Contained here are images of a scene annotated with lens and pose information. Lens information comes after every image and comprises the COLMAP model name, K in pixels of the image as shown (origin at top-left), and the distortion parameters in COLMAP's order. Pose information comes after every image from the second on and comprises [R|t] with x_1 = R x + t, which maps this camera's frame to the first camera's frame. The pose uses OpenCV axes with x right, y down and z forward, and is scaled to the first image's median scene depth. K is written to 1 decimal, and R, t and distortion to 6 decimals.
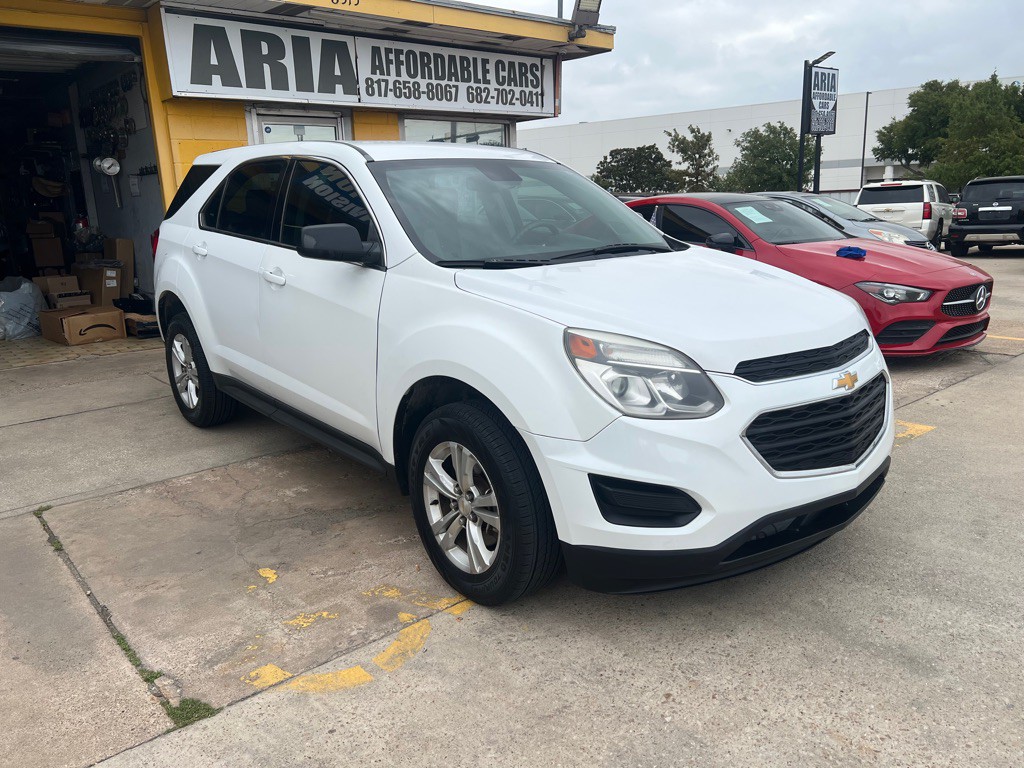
lens RADIAL K [[771.7, 0, 512.6], [0, 771.7, 379.6], [0, 0, 1]] dist [0.047924, -0.053859]
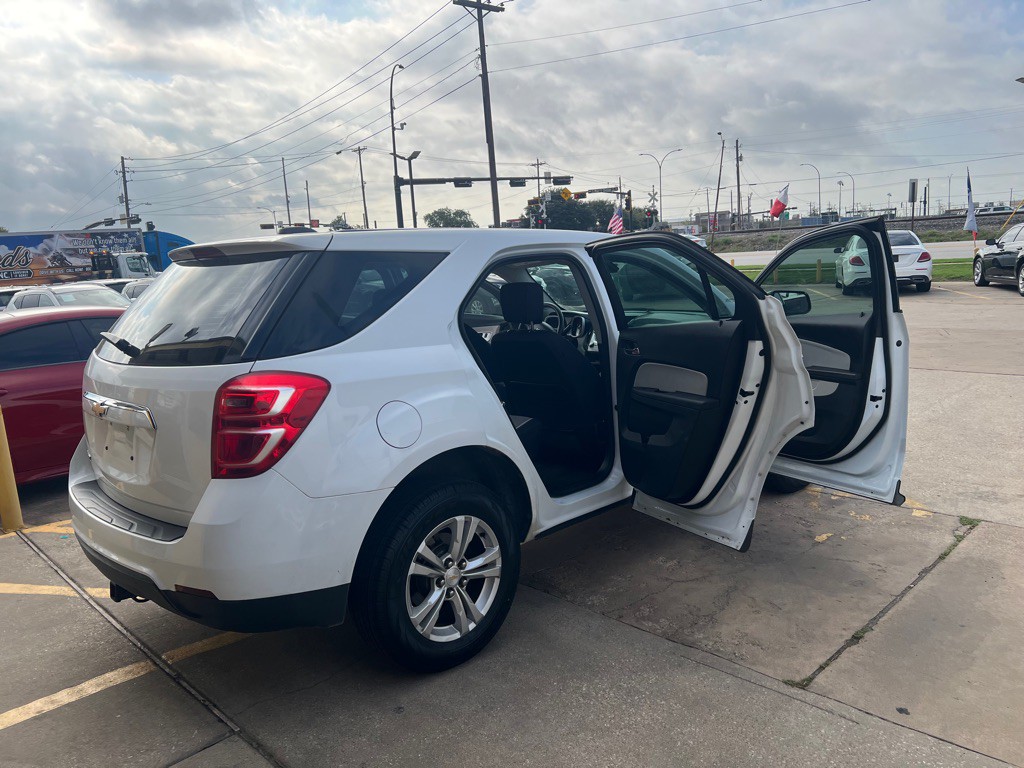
lens RADIAL K [[771.7, 0, 512.0], [0, 771.7, 367.3], [0, 0, 1]] dist [0.047924, -0.053859]
pose [[-0.071235, -0.110720, 0.991295, -0.983247], [0.287755, 0.949285, 0.126706, -0.225641], [-0.955051, 0.294277, -0.035761, 0.908338]]
